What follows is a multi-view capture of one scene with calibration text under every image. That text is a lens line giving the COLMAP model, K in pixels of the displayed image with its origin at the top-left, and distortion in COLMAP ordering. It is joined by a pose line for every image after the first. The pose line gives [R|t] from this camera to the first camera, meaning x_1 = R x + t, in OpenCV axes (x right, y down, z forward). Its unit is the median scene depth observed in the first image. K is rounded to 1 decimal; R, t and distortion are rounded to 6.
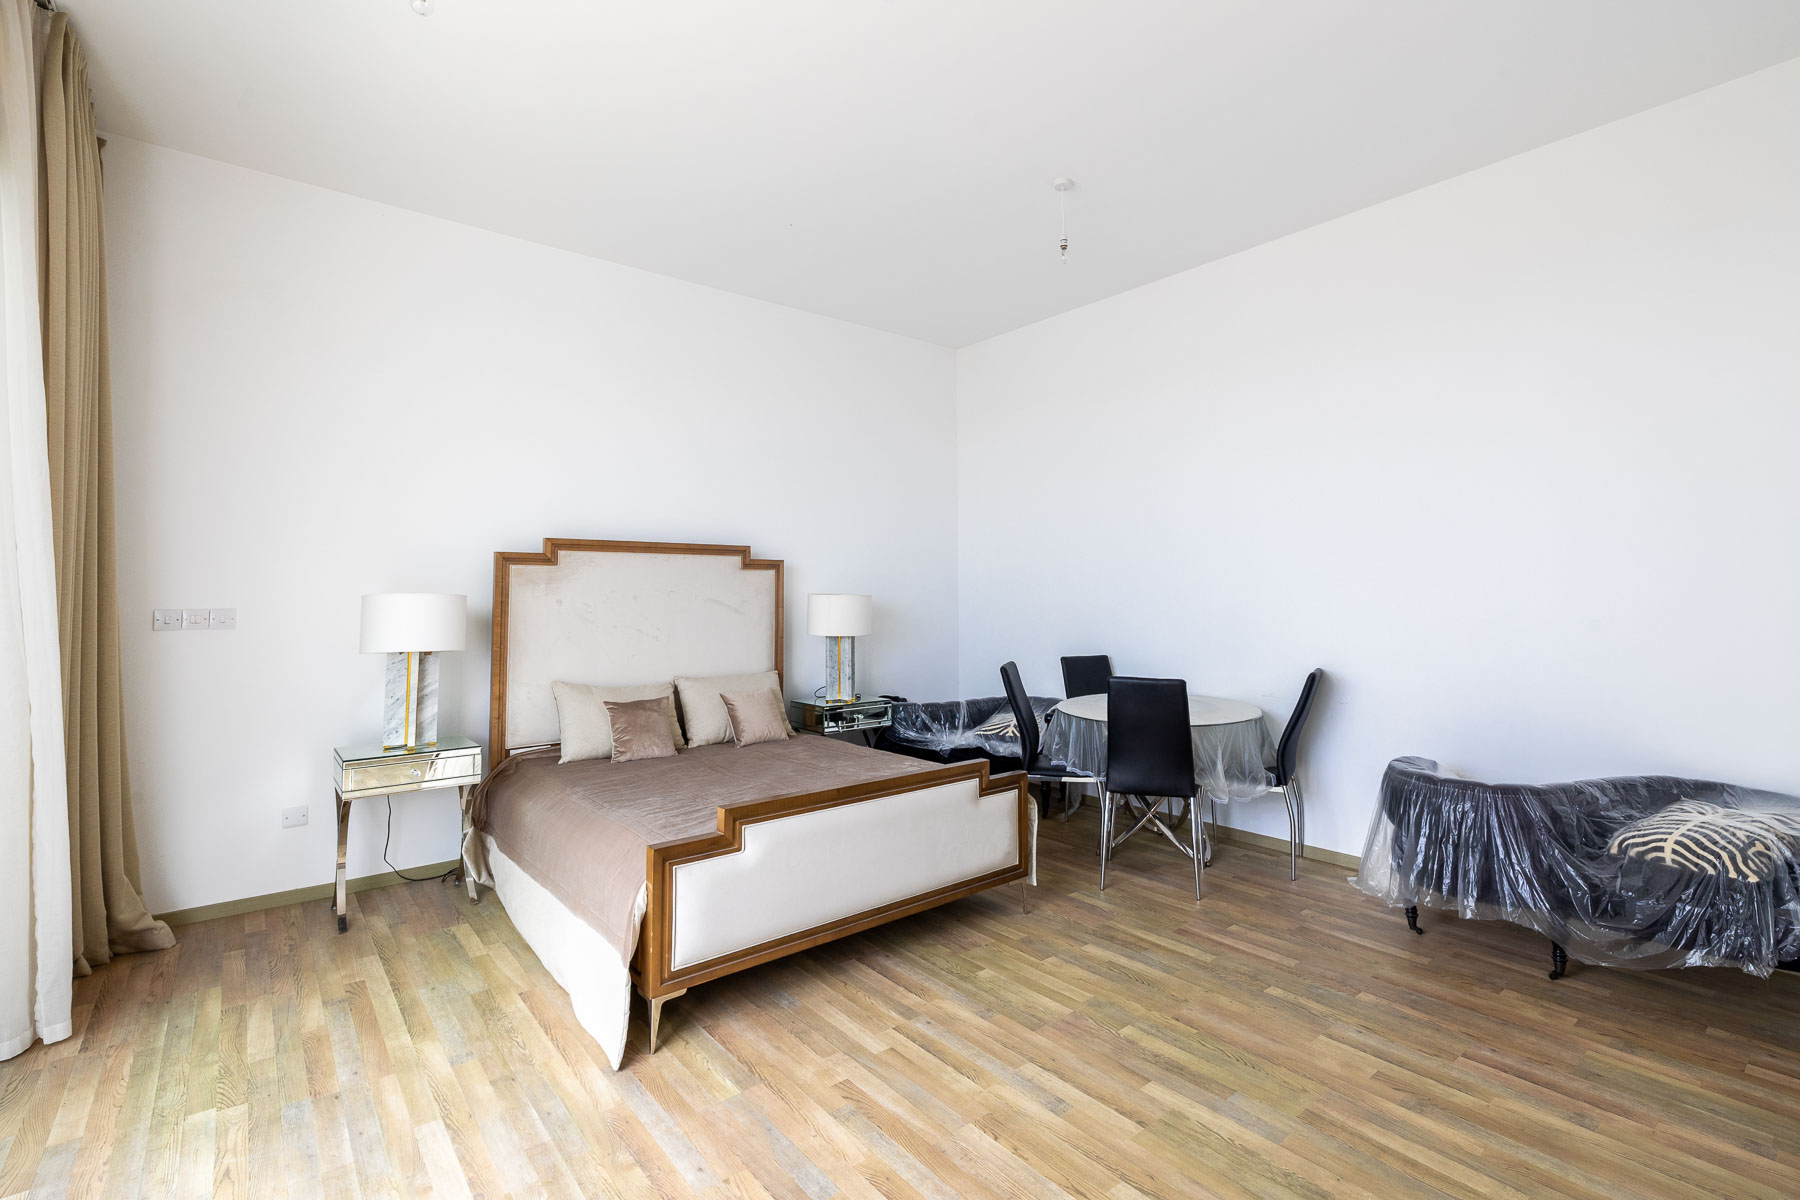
lens RADIAL K [[758.6, 0, 888.3], [0, 758.6, 605.2], [0, 0, 1]] dist [-0.000247, -0.000019]
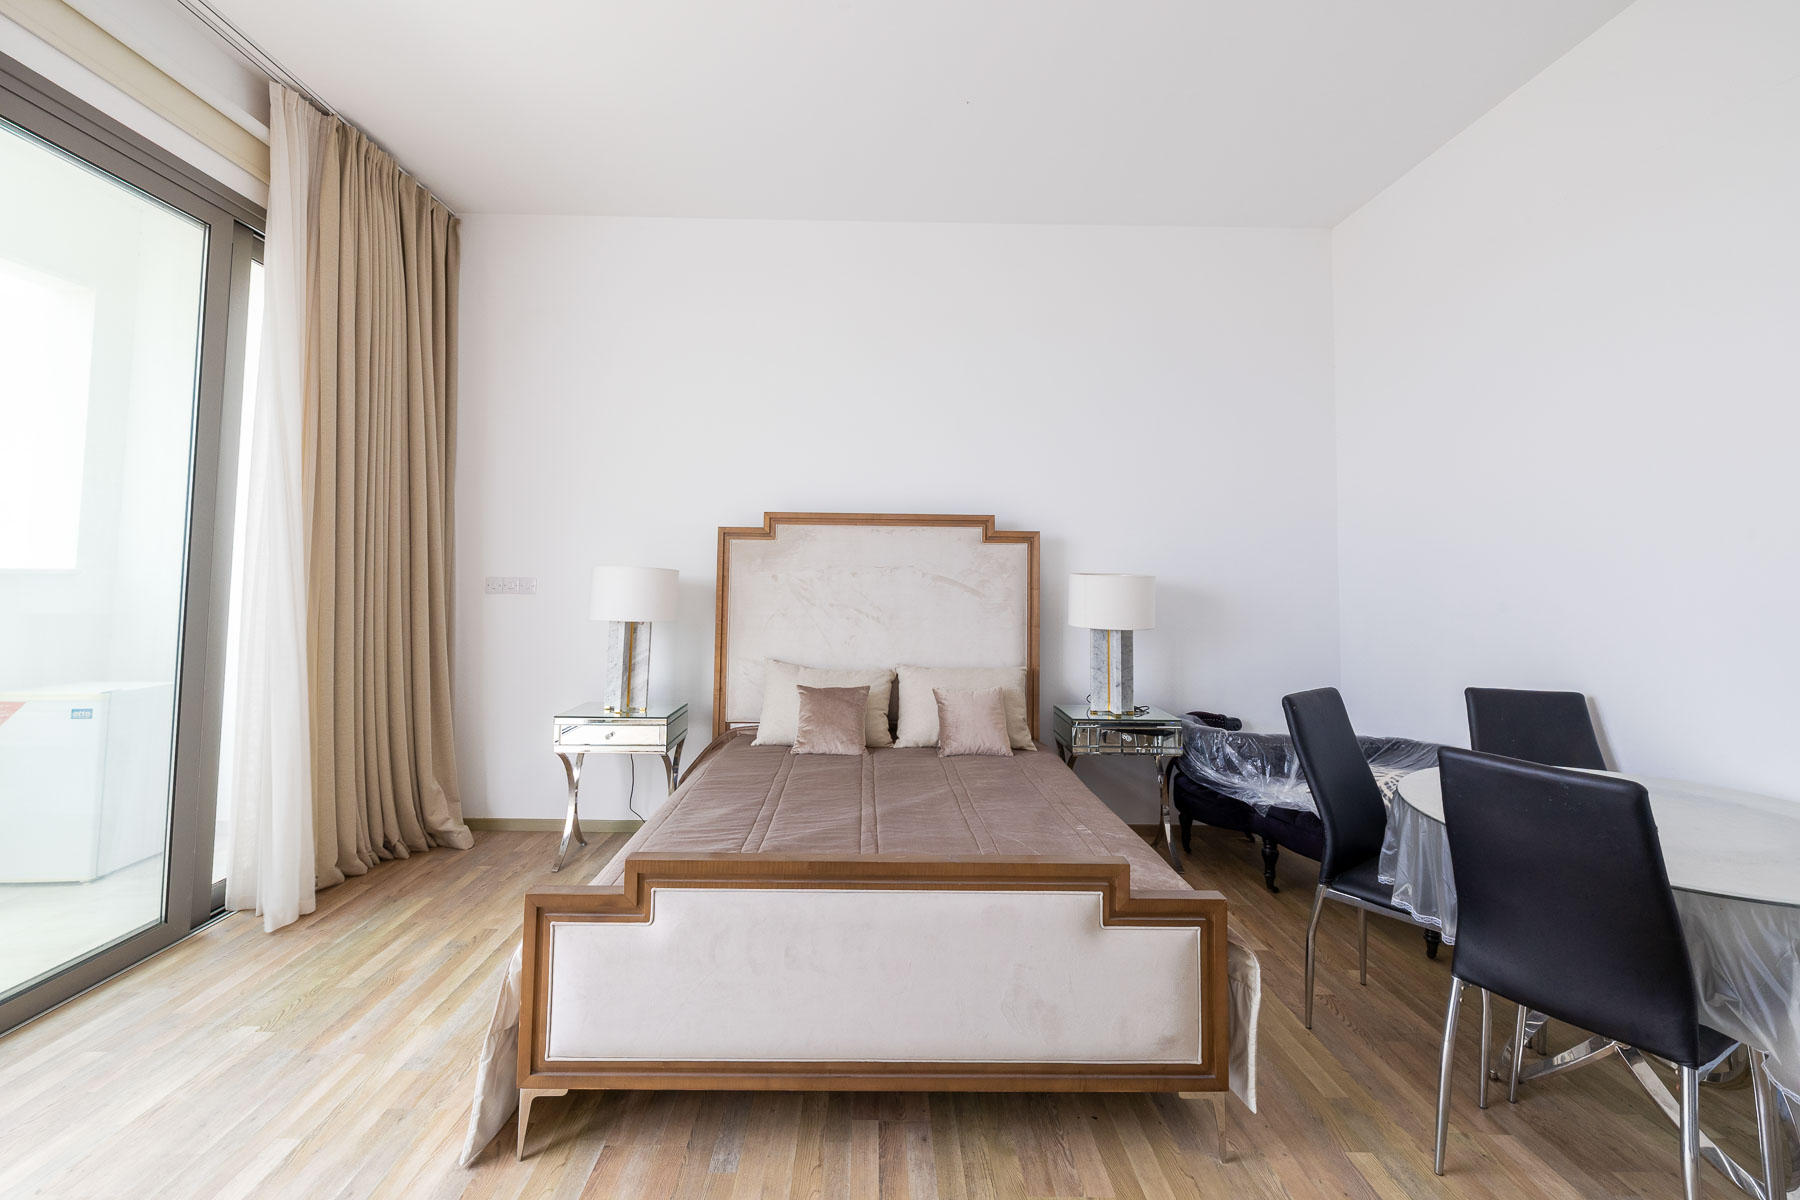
lens RADIAL K [[713.1, 0, 911.9], [0, 713.1, 568.4], [0, 0, 1]] dist [-0.000779, 0.000594]
pose [[0.804128, 0.008185, -0.594400, 0.261105], [-0.023447, 0.999564, -0.017955, -0.003570], [0.593994, 0.028375, 0.803969, 0.382498]]
